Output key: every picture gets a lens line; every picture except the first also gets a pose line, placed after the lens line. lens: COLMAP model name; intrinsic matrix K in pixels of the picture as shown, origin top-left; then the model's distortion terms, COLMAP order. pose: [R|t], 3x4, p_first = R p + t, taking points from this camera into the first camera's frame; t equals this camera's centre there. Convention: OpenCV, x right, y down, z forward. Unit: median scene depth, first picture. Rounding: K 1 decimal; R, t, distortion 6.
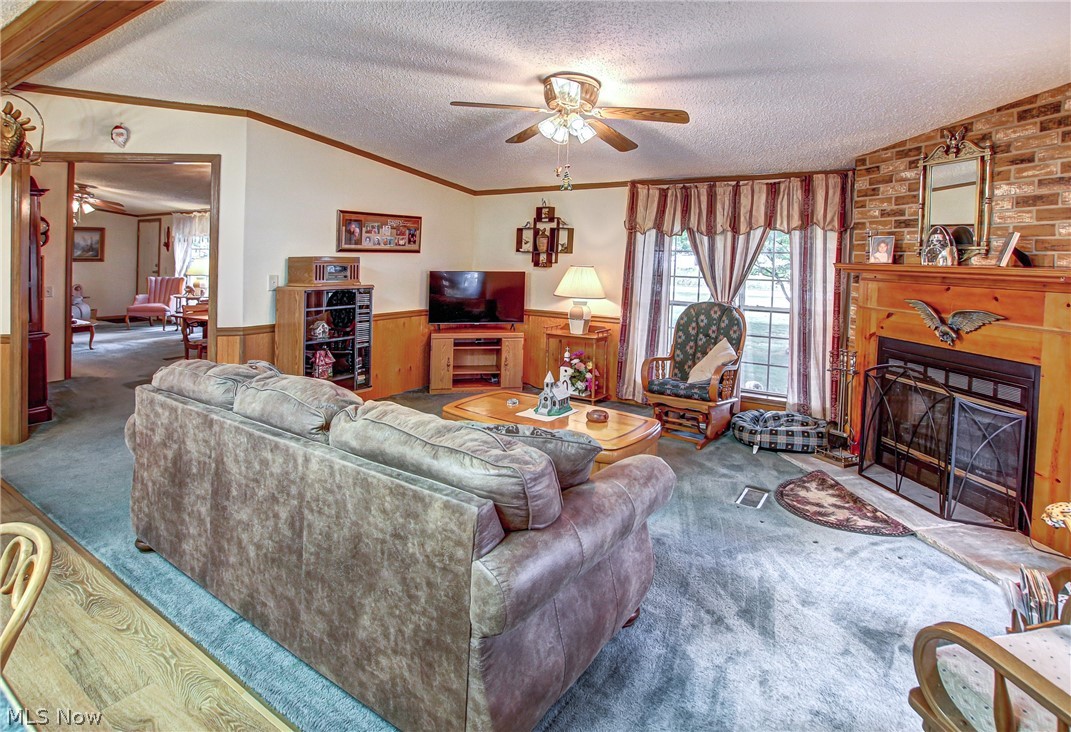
lens RADIAL K [[574.2, 0, 535.1], [0, 574.2, 260.4], [0, 0, 1]] dist [-0.001960, -0.000137]
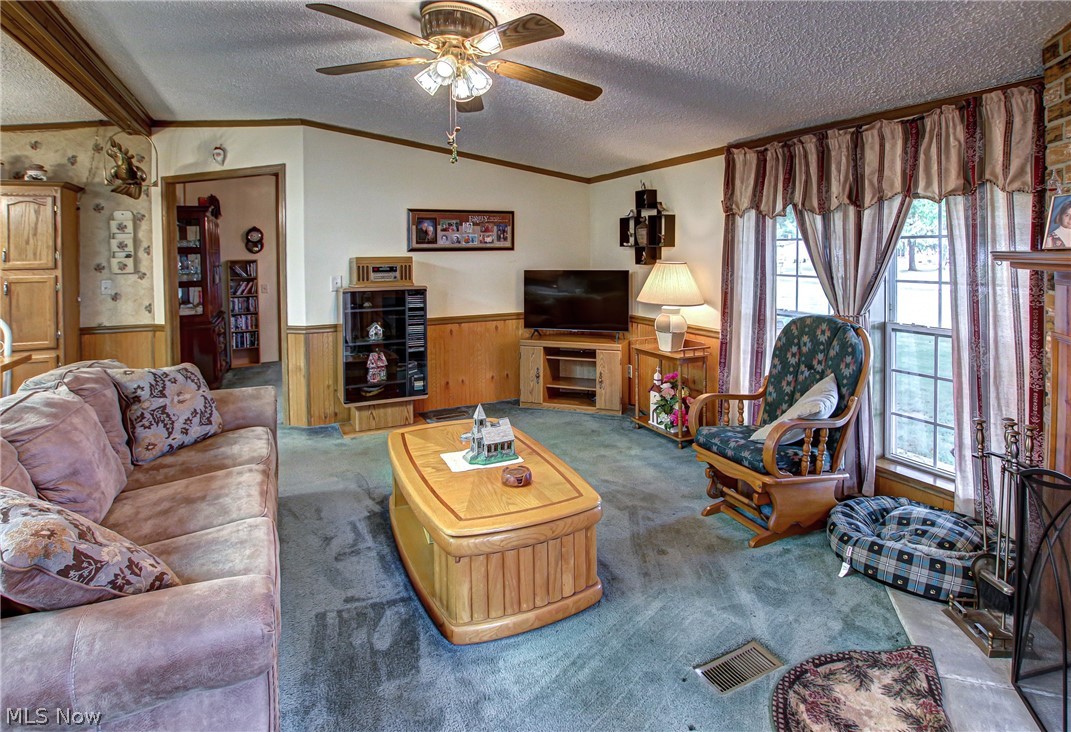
lens RADIAL K [[568.2, 0, 536.7], [0, 568.2, 250.5], [0, 0, 1]] dist [-0.000106, 0.000093]
pose [[0.873512, -0.024022, -0.486209, 0.336755], [0.017582, 0.999687, -0.017803, 0.004334], [0.486484, 0.007003, 0.873661, 0.279322]]
